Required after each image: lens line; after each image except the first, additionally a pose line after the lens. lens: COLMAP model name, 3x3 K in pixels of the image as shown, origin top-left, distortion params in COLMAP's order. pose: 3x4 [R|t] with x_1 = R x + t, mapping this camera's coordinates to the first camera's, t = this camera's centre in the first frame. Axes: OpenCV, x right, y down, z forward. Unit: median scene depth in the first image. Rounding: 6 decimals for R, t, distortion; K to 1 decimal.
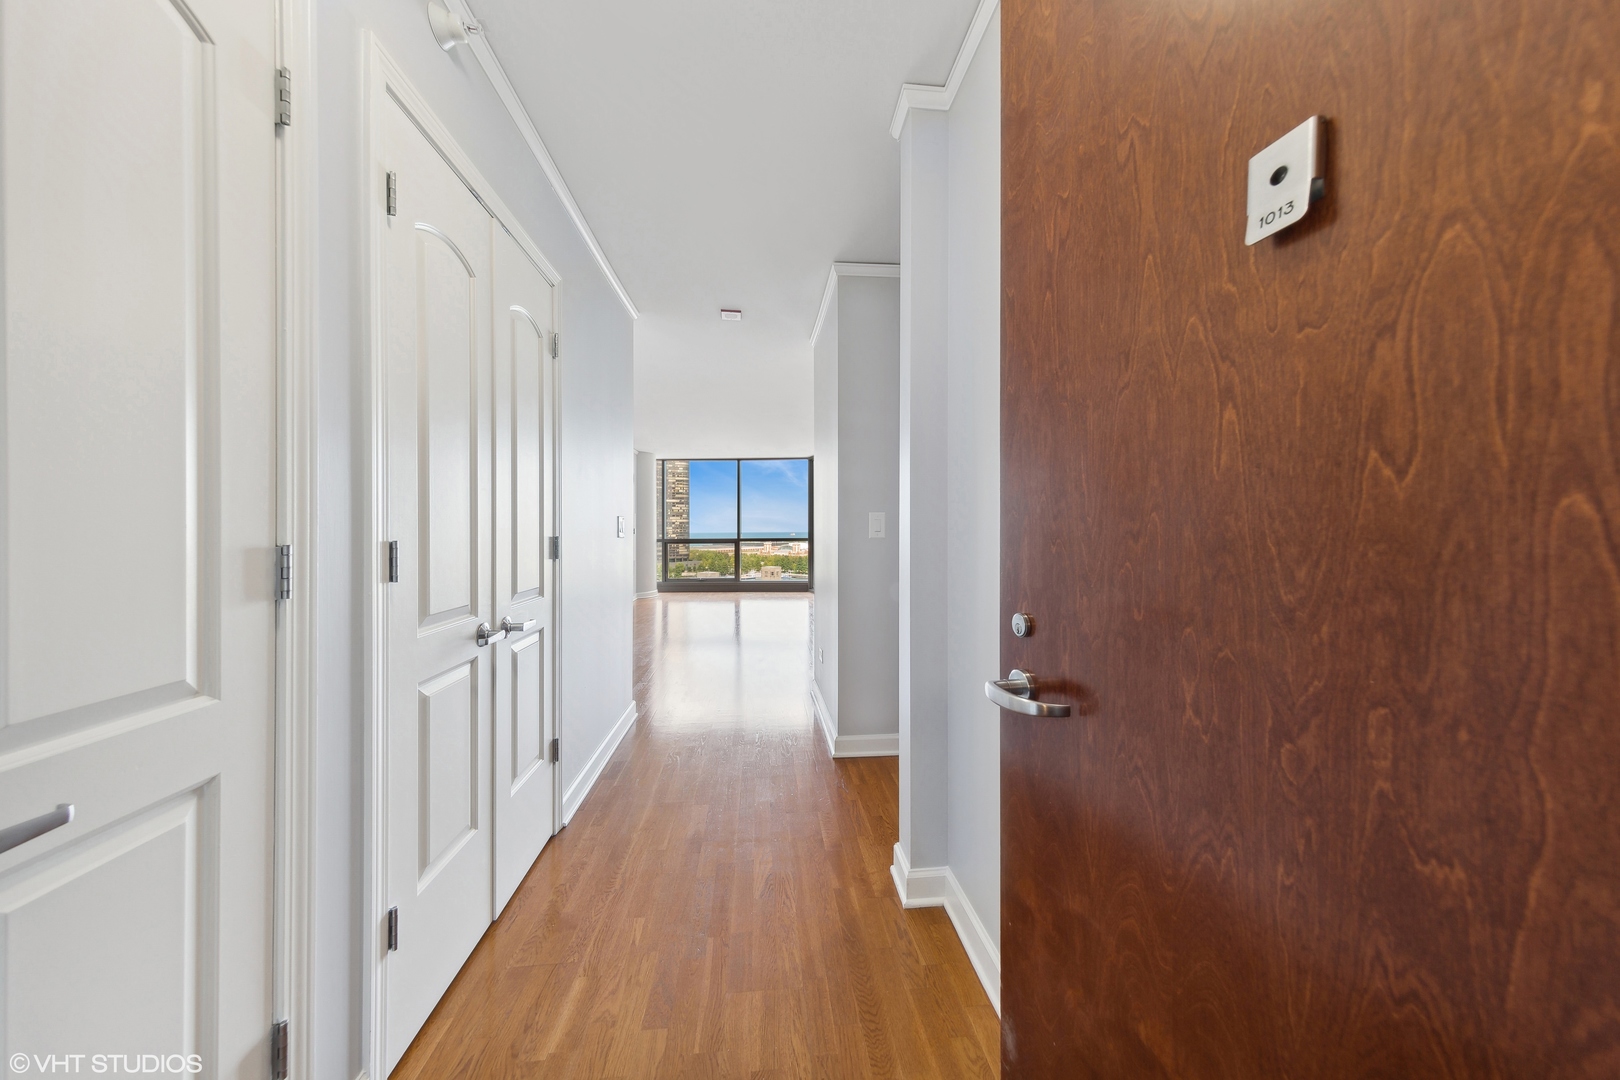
lens RADIAL K [[512.0, 0, 814.3], [0, 512.0, 532.5], [0, 0, 1]] dist [0.001461, 0.000014]
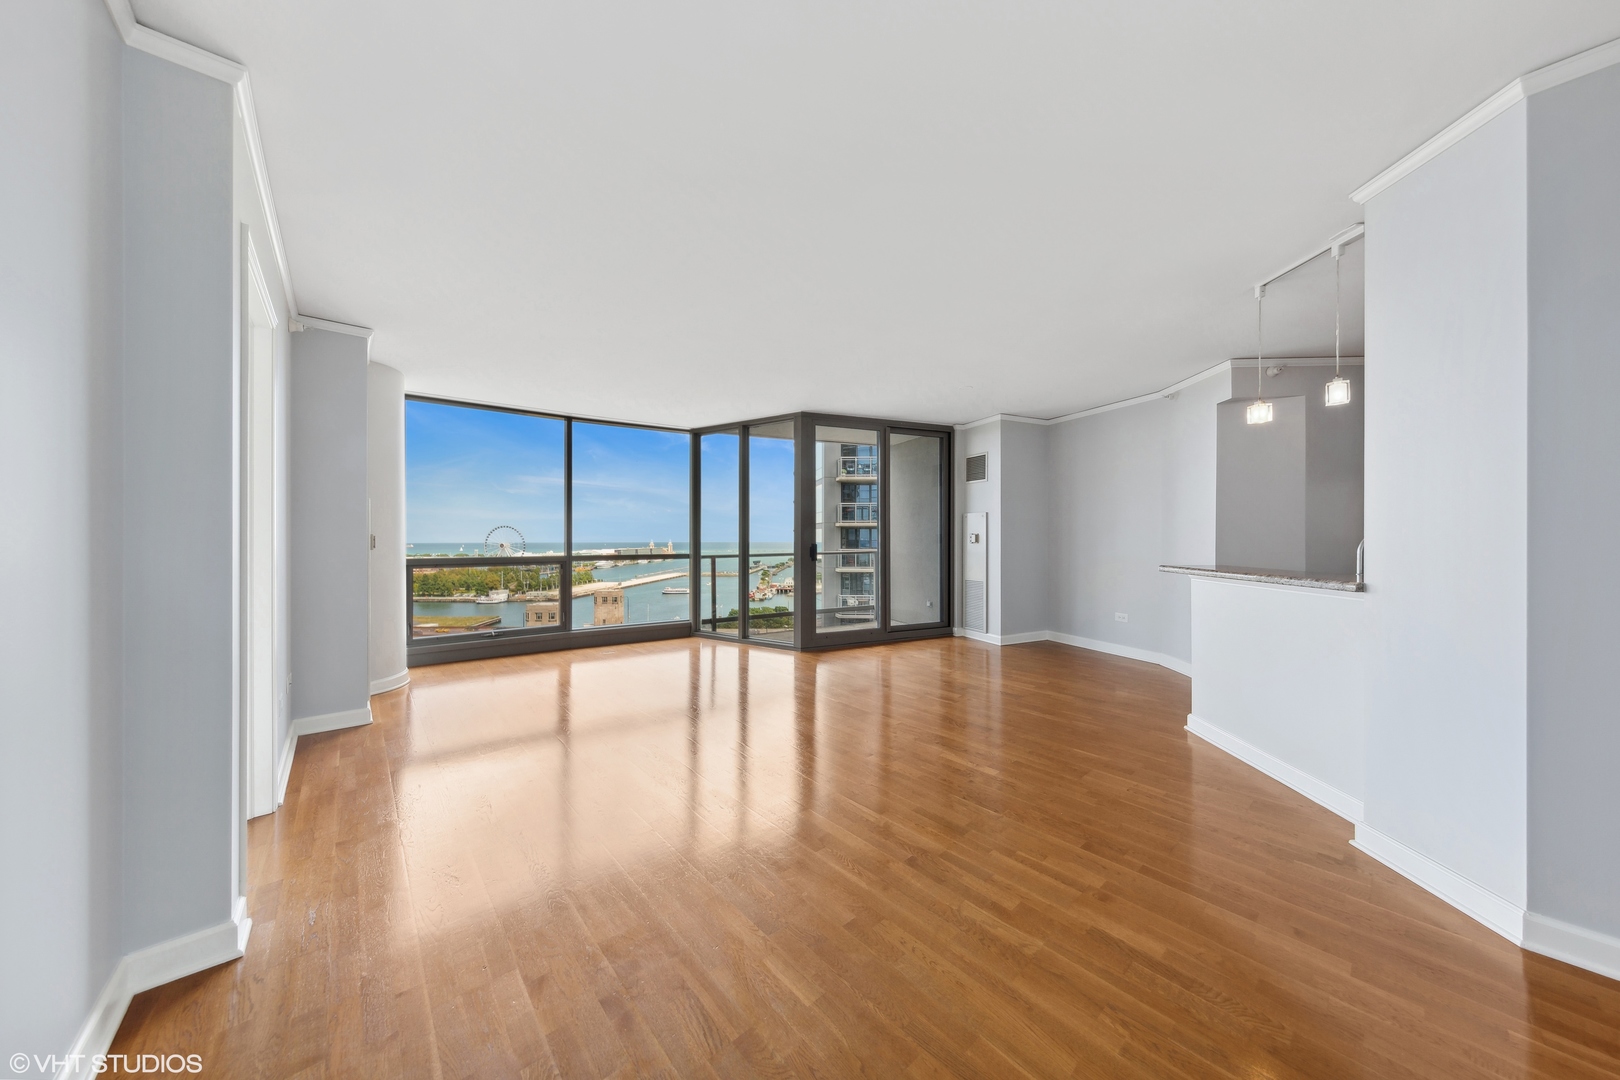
lens RADIAL K [[523.8, 0, 809.0], [0, 523.8, 544.5], [0, 0, 1]] dist [0.001279, 0.000006]
pose [[0.816701, -0.004400, 0.577044, -0.264042], [0.002023, 0.999987, 0.004762, -0.002564], [-0.577058, -0.002722, 0.816699, 0.366894]]
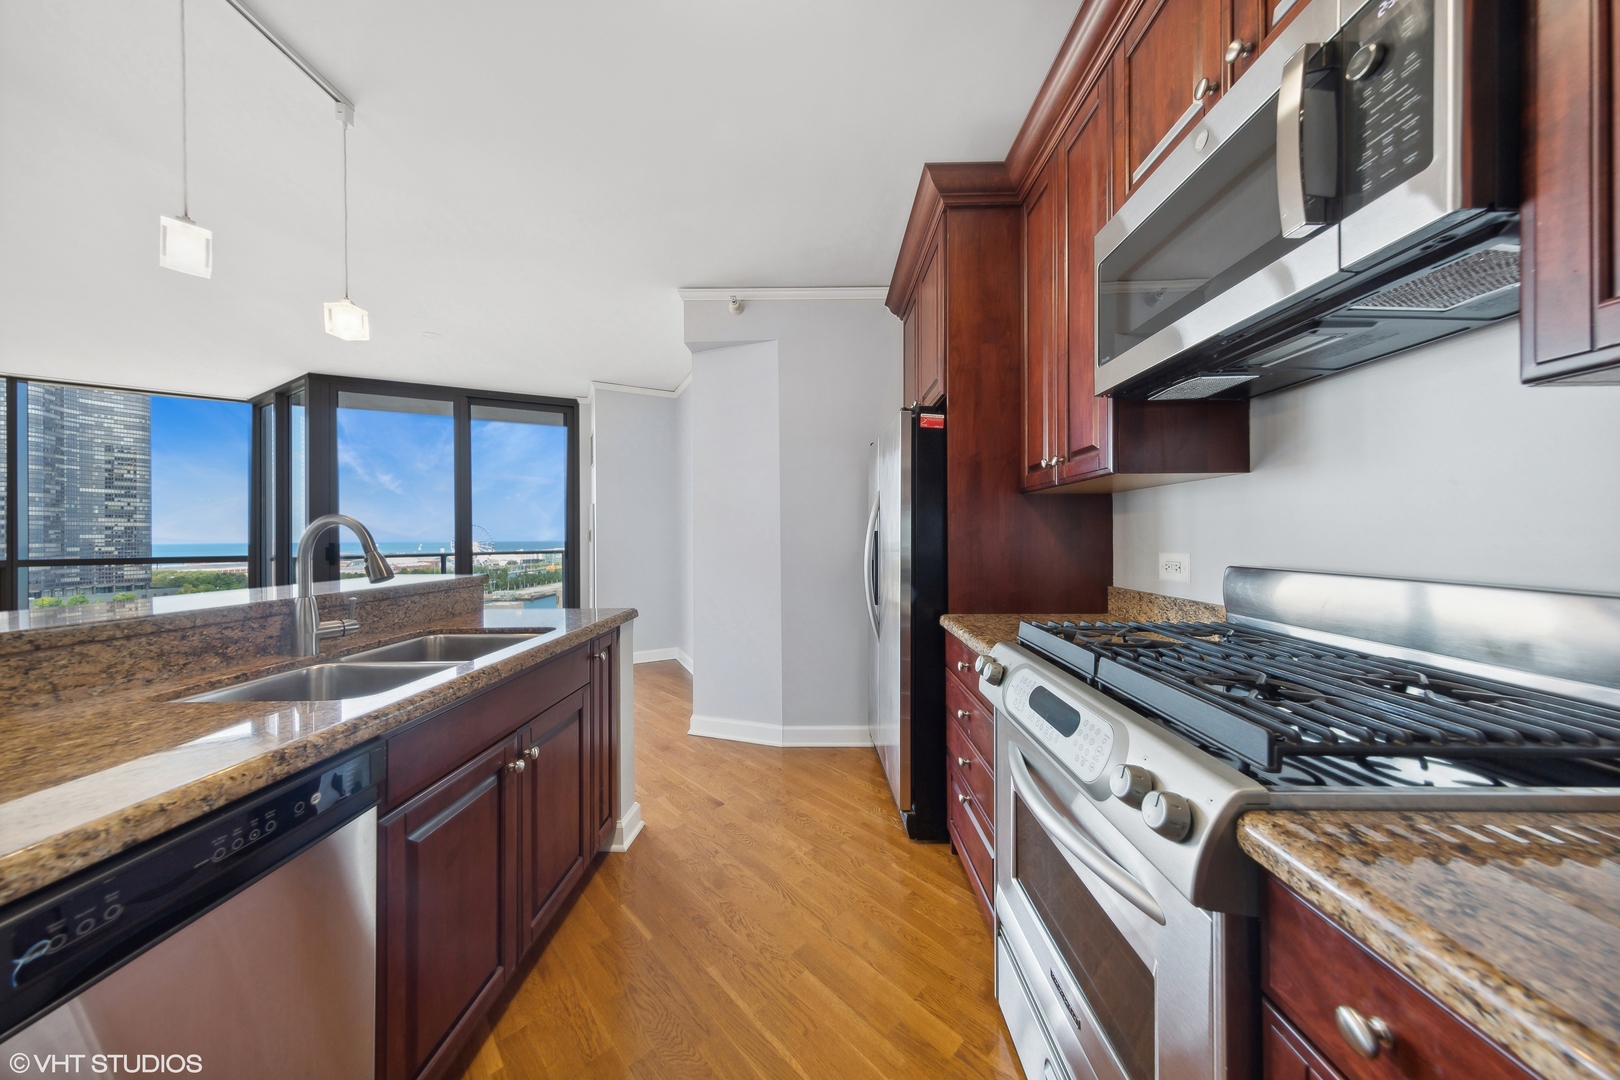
lens RADIAL K [[510.7, 0, 817.5], [0, 510.7, 536.0], [0, 0, 1]] dist [0.001197, 0.000126]
pose [[0.782167, -0.000430, 0.623069, 0.109929], [0.005946, 0.999959, -0.006774, -0.002204], [-0.623041, 0.009004, 0.782138, 0.244244]]
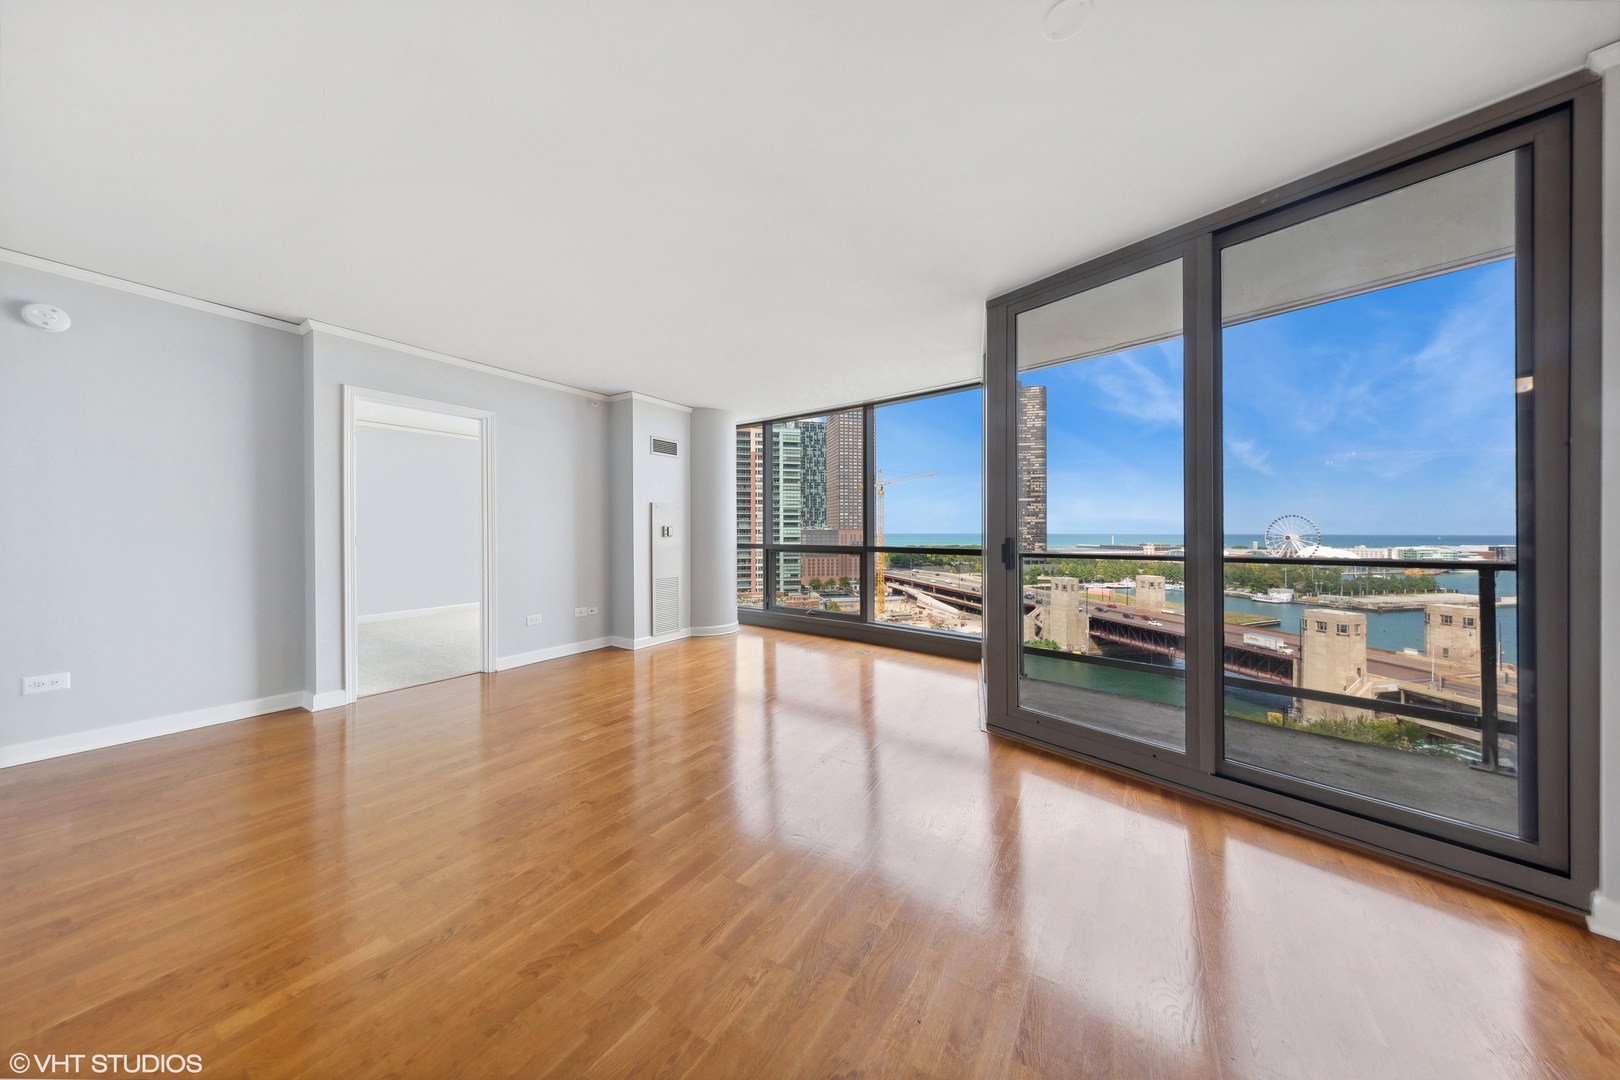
lens RADIAL K [[512.0, 0, 814.3], [0, 512.0, 532.5], [0, 0, 1]] dist [0.001461, 0.000014]
pose [[0.782620, 0.004496, -0.622483, 0.158138], [-0.004975, 0.999987, 0.000967, -0.002763], [0.622479, 0.002340, 0.782633, 0.520087]]
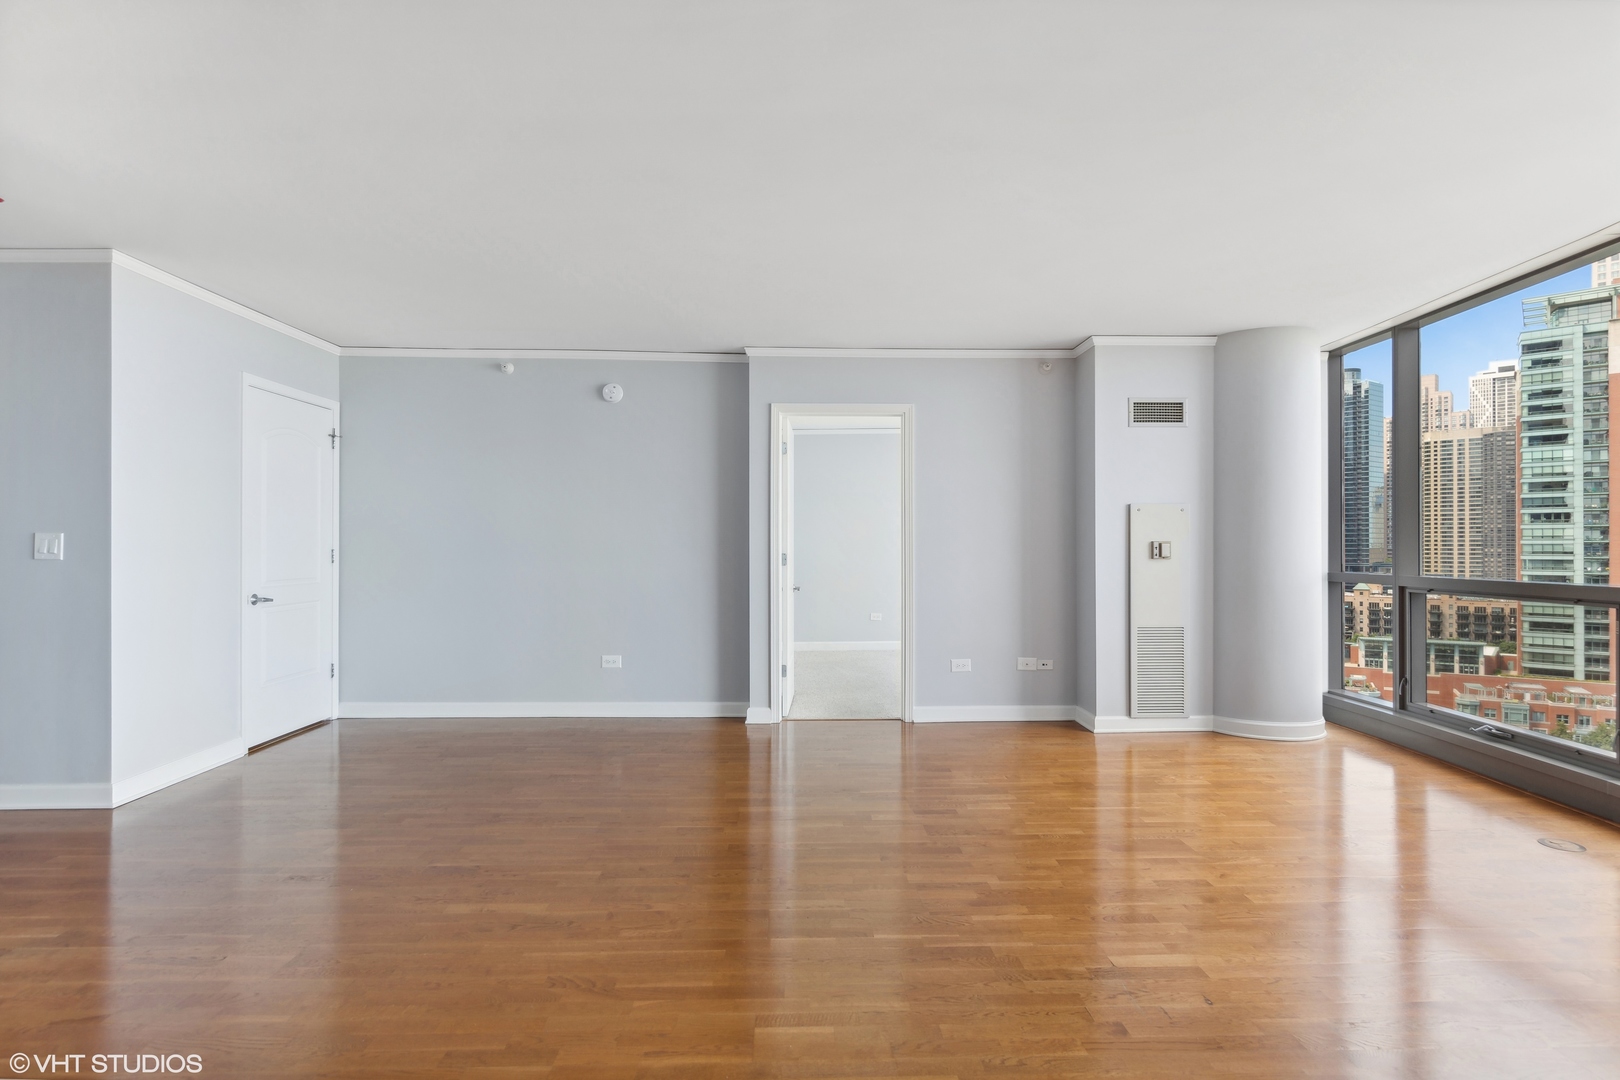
lens RADIAL K [[793.5, 0, 822.7], [0, 793.5, 548.1], [0, 0, 1]] dist [0.001225, 0.000092]
pose [[-0.076819, 0.003200, -0.997040, 0.226857], [-0.003914, 0.999986, 0.003511, -0.004974], [0.997037, 0.004172, -0.076805, 0.670531]]
